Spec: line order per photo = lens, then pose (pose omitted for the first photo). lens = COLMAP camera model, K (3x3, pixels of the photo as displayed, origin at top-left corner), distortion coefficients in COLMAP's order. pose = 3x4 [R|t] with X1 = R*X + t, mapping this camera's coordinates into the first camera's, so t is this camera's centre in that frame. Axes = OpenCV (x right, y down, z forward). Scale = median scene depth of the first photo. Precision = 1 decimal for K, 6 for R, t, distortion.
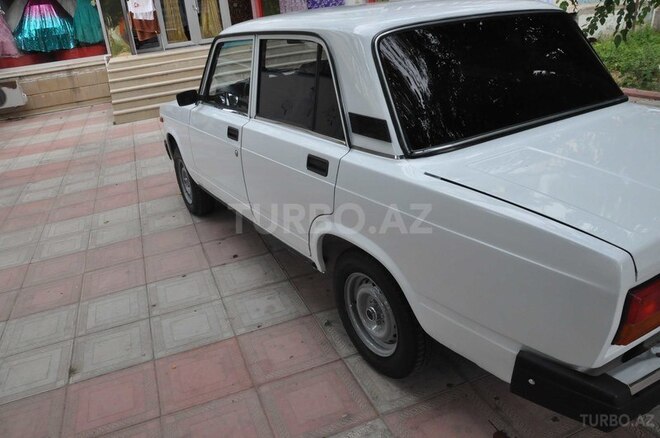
lens RADIAL K [[520.5, 0, 330.0], [0, 520.5, 219.0], [0, 0, 1]] dist [-0.147255, 0.129059]
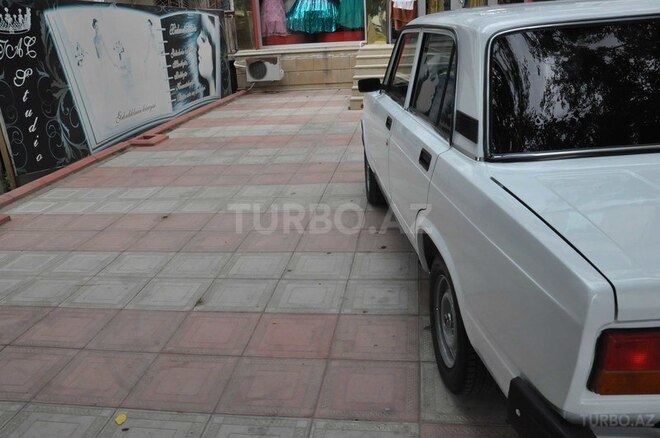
lens RADIAL K [[572.5, 0, 330.0], [0, 572.5, 219.0], [0, 0, 1]] dist [-0.113125, 0.188233]
pose [[0.872948, 0.208914, -0.440814, 0.201379], [-0.220603, 0.975037, 0.025236, 0.013464], [0.435082, 0.075215, 0.897244, -0.037510]]
